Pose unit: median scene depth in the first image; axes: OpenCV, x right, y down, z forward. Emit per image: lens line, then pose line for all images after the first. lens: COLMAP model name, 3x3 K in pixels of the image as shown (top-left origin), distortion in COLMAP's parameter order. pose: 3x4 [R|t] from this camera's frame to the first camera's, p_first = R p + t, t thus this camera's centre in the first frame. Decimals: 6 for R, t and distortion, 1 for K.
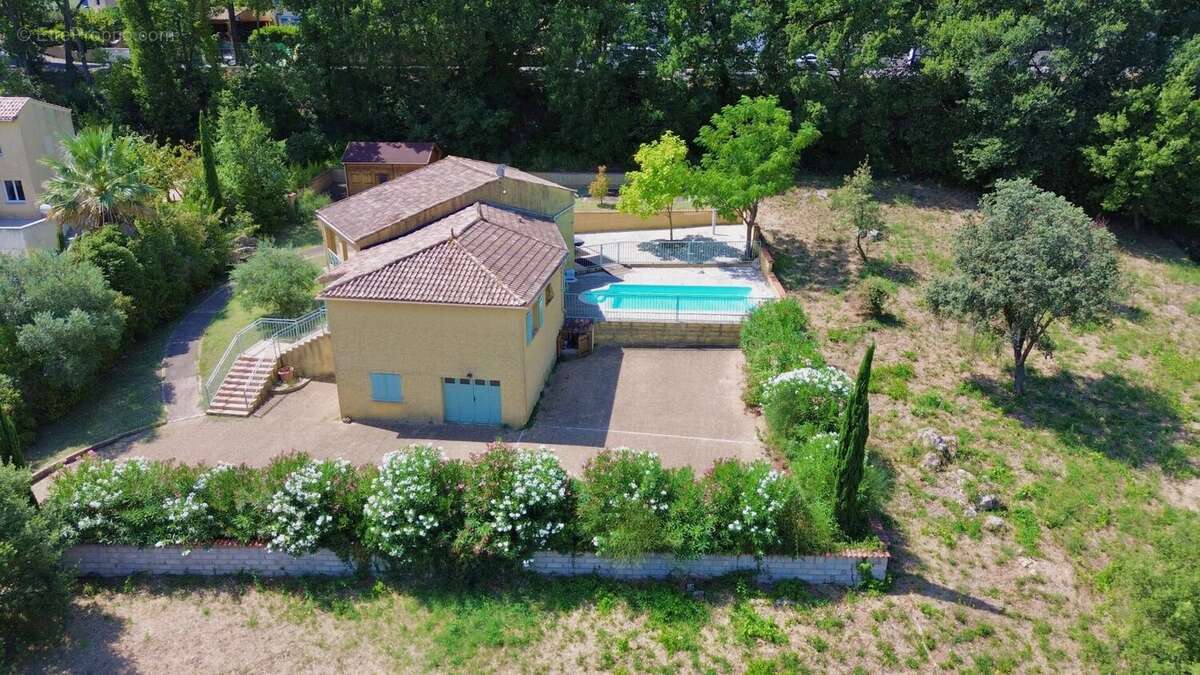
lens RADIAL K [[854.6, 0, 602.3], [0, 854.6, 343.1], [0, 0, 1]] dist [0.048222, -0.047482]
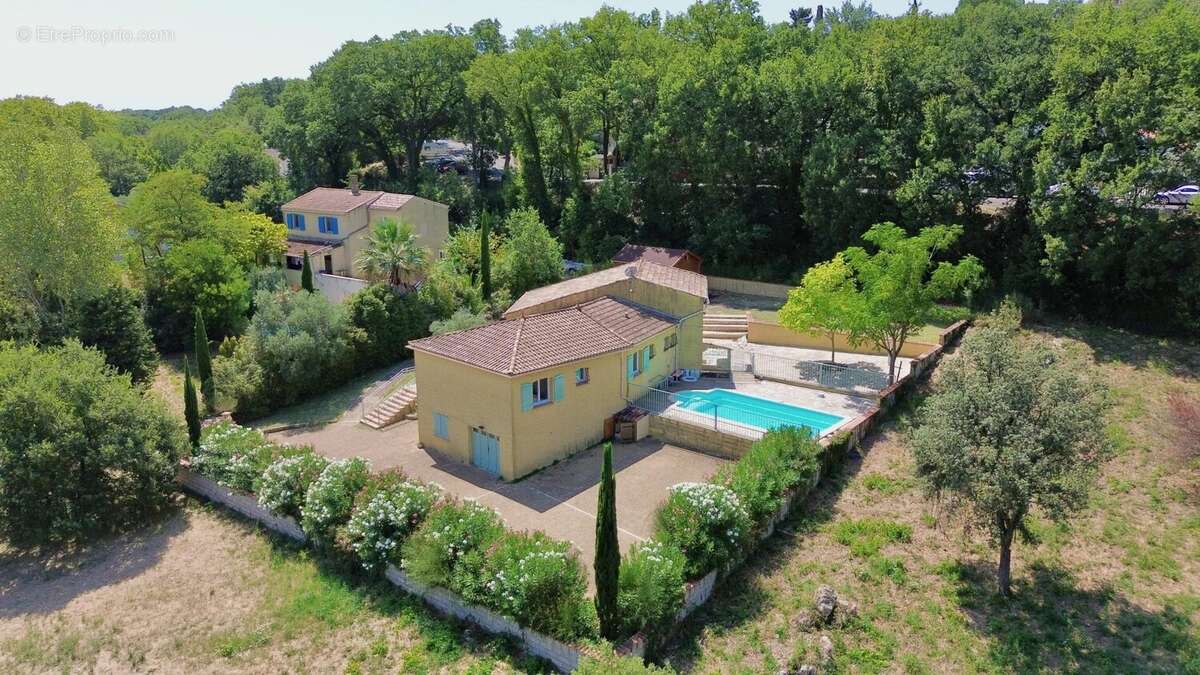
lens RADIAL K [[854.6, 0, 600.2], [0, 854.6, 345.0], [0, 0, 1]] dist [0.048222, -0.047482]
pose [[0.803693, 0.142142, -0.577817, 0.577012], [-0.215741, 0.974585, -0.060330, -0.033864], [0.554556, 0.173146, 0.813934, 0.085861]]
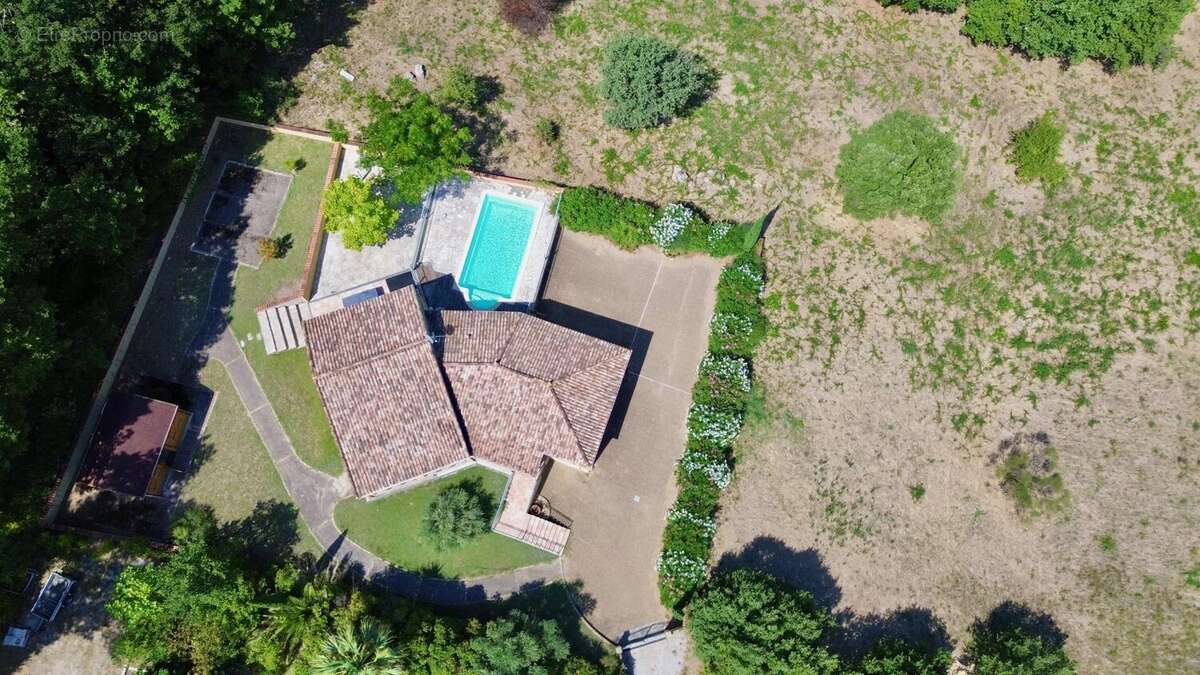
lens RADIAL K [[854.6, 0, 598.7], [0, 854.6, 335.8], [0, 0, 1]] dist [0.048222, -0.047482]
pose [[0.178307, -0.952593, 0.246524, -0.427486], [0.359198, 0.296263, 0.884989, -1.386265], [-0.916070, -0.069249, 0.394995, 0.303617]]
